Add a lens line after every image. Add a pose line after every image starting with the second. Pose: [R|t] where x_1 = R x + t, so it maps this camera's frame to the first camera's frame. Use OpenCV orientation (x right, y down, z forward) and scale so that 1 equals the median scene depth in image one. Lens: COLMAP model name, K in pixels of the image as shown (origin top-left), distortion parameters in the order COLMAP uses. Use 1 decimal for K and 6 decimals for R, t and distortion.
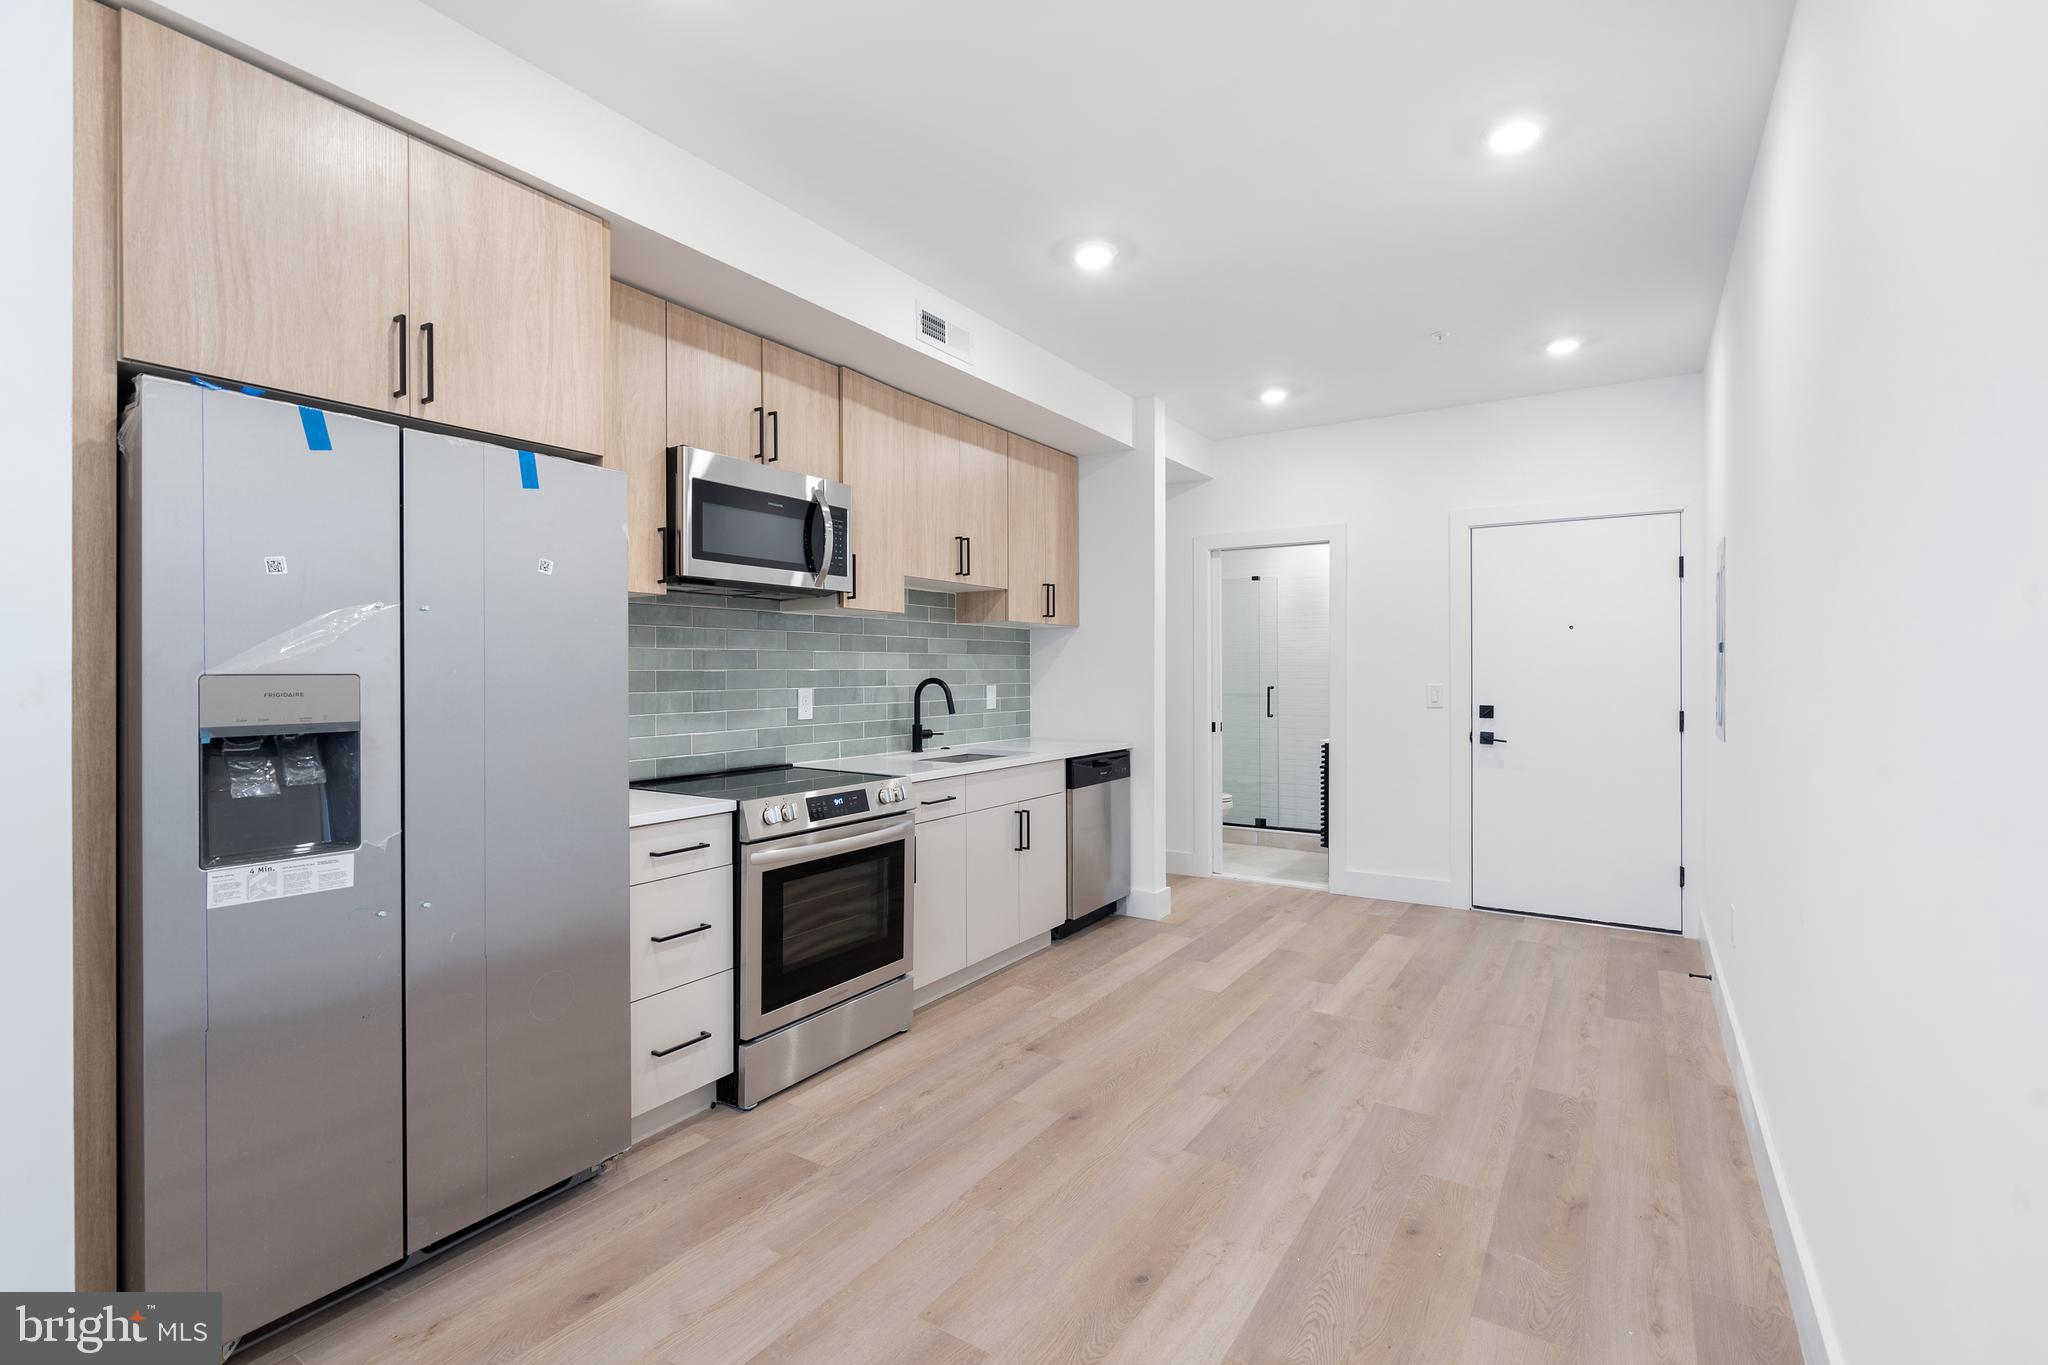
lens RADIAL K [[921.4, 0, 1021.7], [0, 921.4, 669.5], [0, 0, 1]] dist [-0.010377, 0.003127]
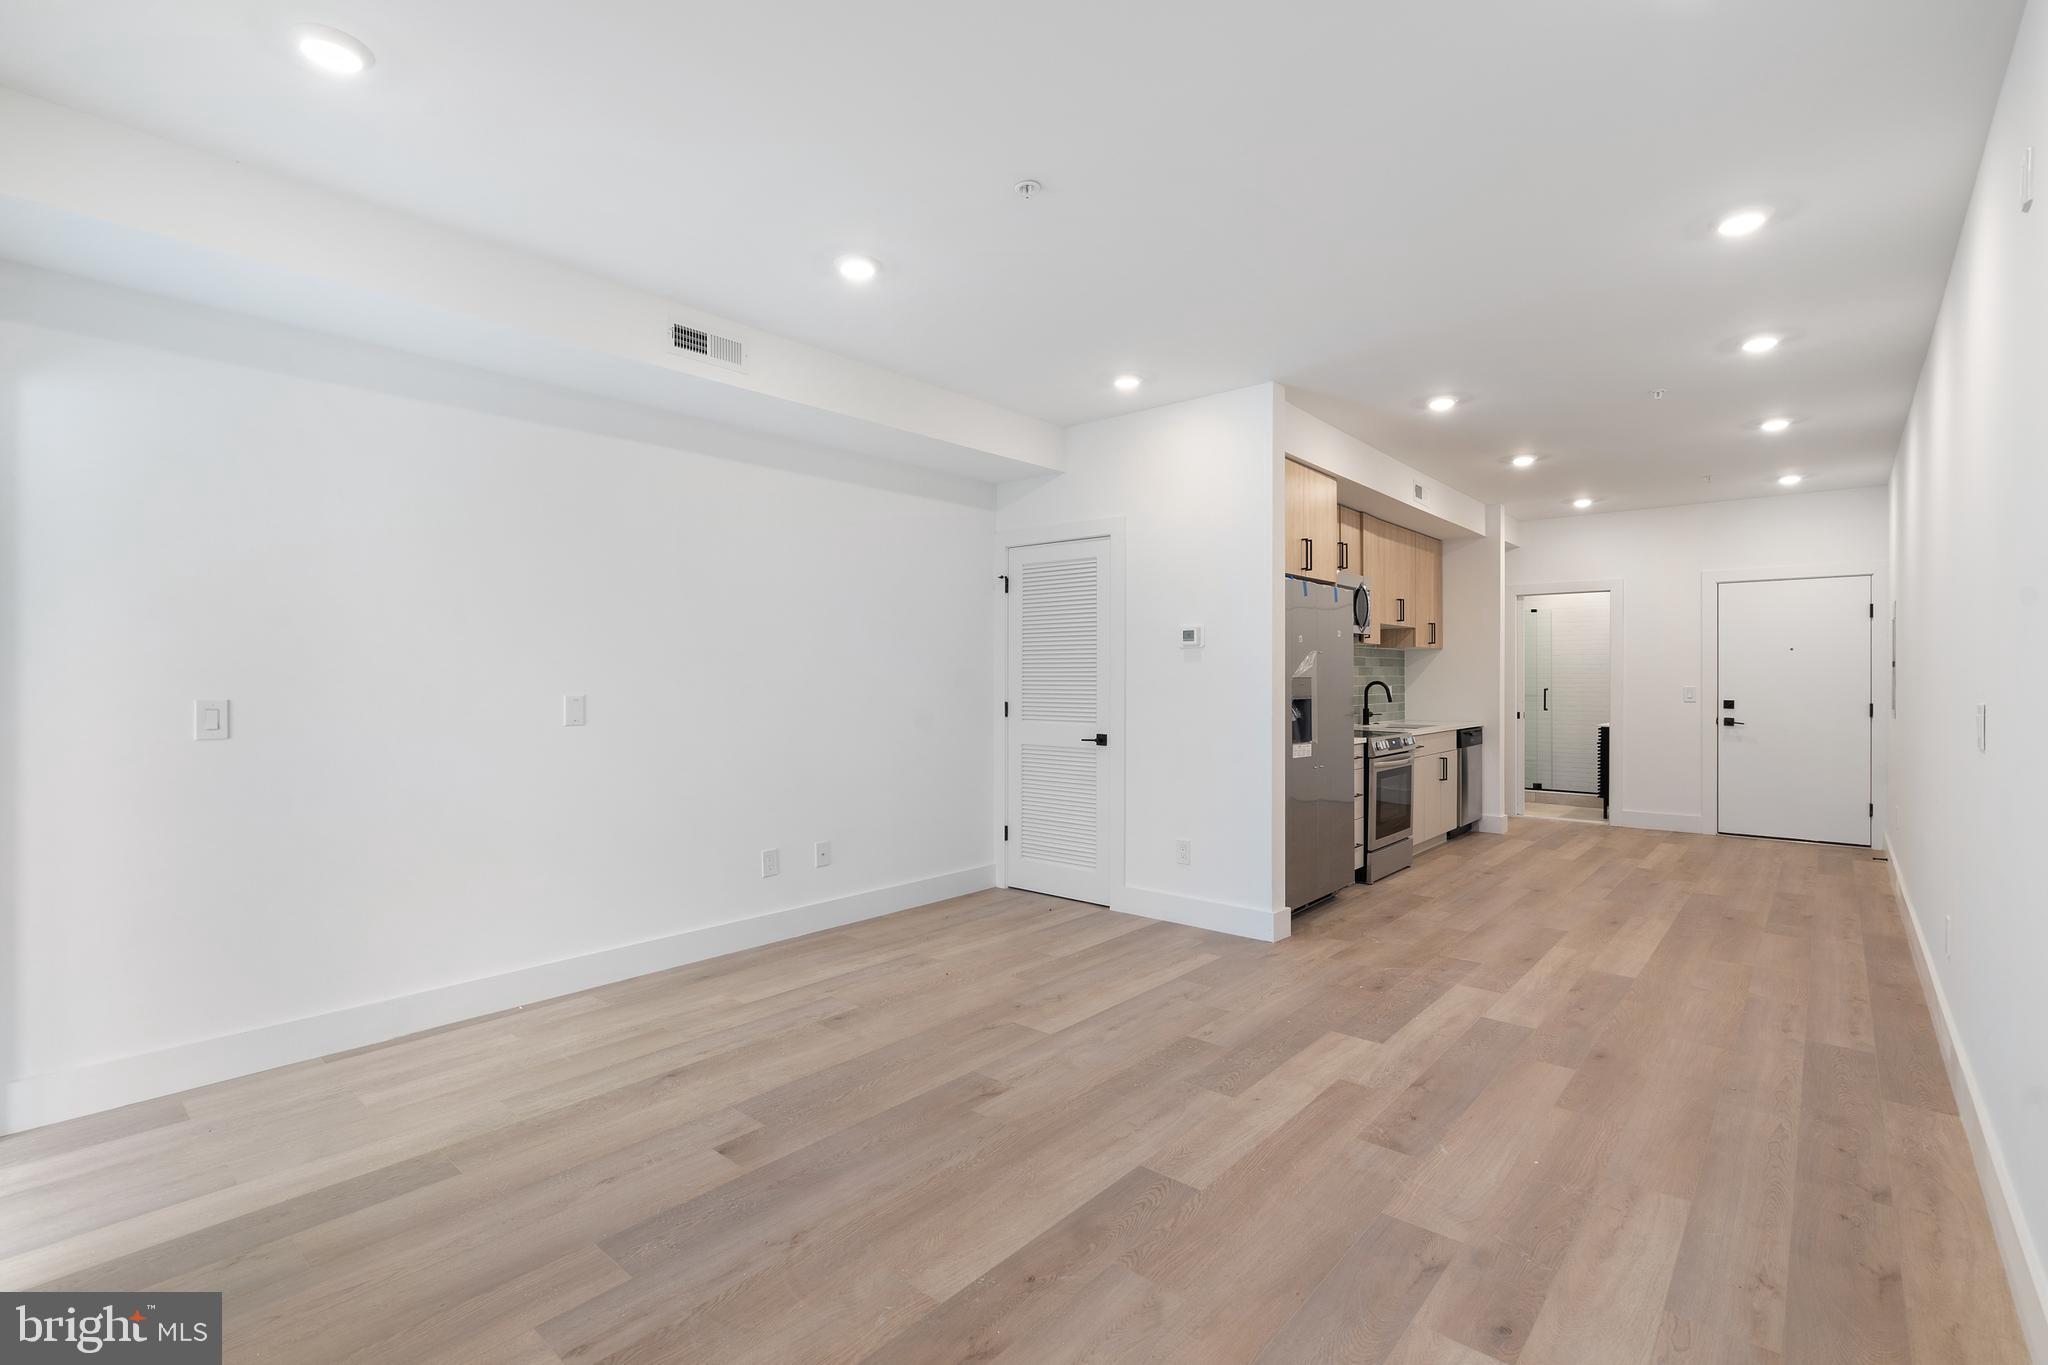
lens RADIAL K [[921.4, 0, 1013.5], [0, 921.4, 679.3], [0, 0, 1]] dist [-0.010377, 0.003127]
pose [[0.989339, 0.001603, -0.145621, -0.562940], [-0.001053, 0.999992, 0.003857, -0.000240], [0.145626, -0.003663, 0.989333, -0.851216]]
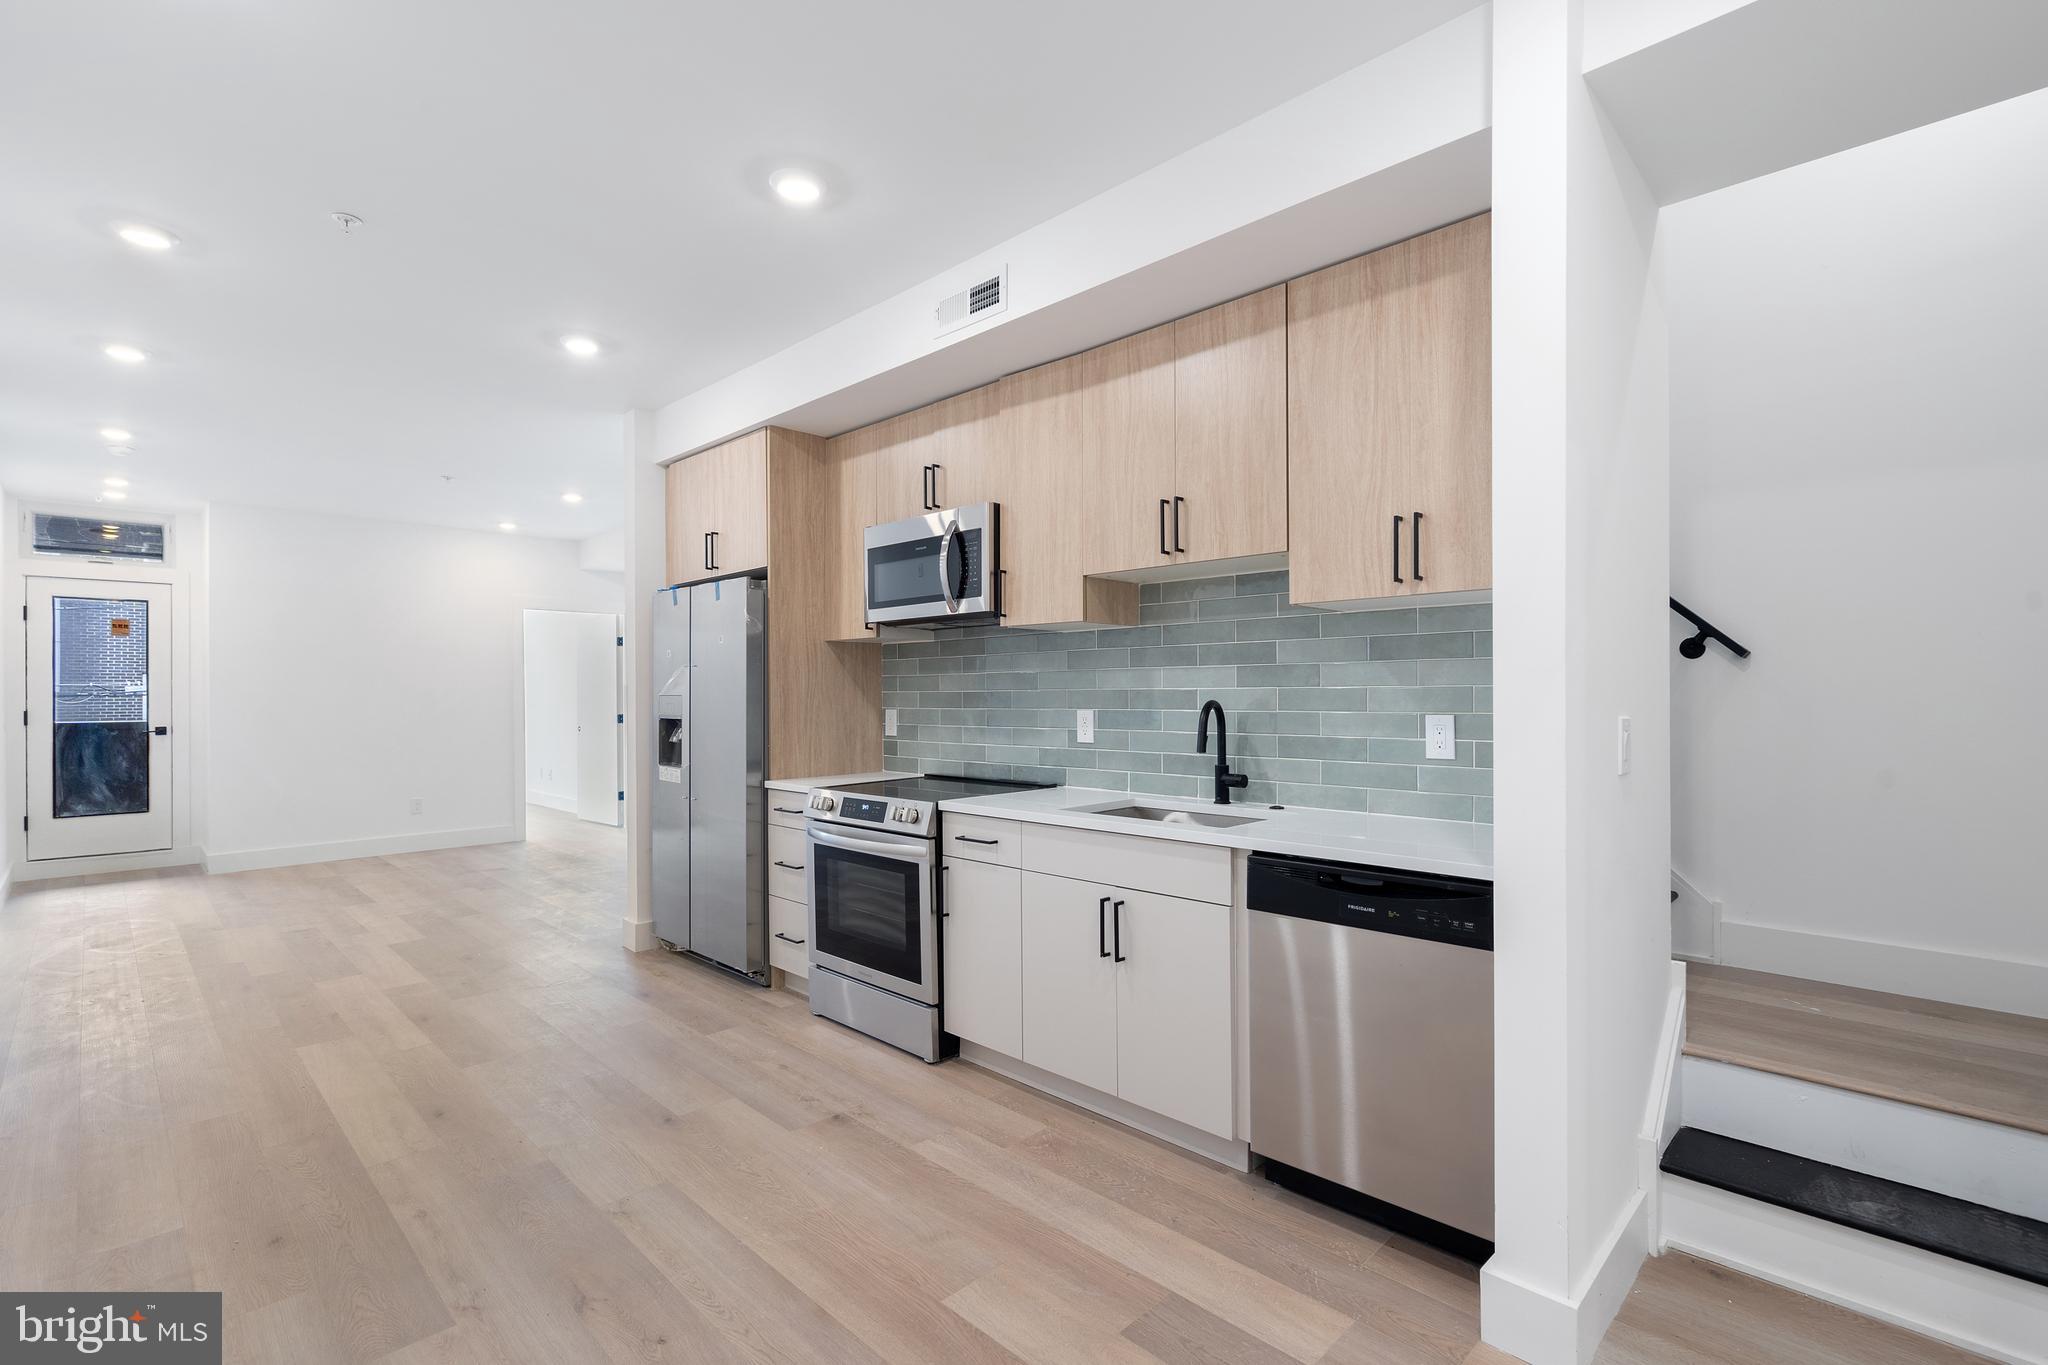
lens RADIAL K [[921.4, 0, 1021.1], [0, 921.4, 694.9], [0, 0, 1]] dist [-0.010377, 0.003127]
pose [[-0.192351, 0.004940, -0.981314, 0.682141], [0.008453, 0.999959, 0.003377, 0.001619], [0.981290, -0.007645, -0.192385, 1.086685]]
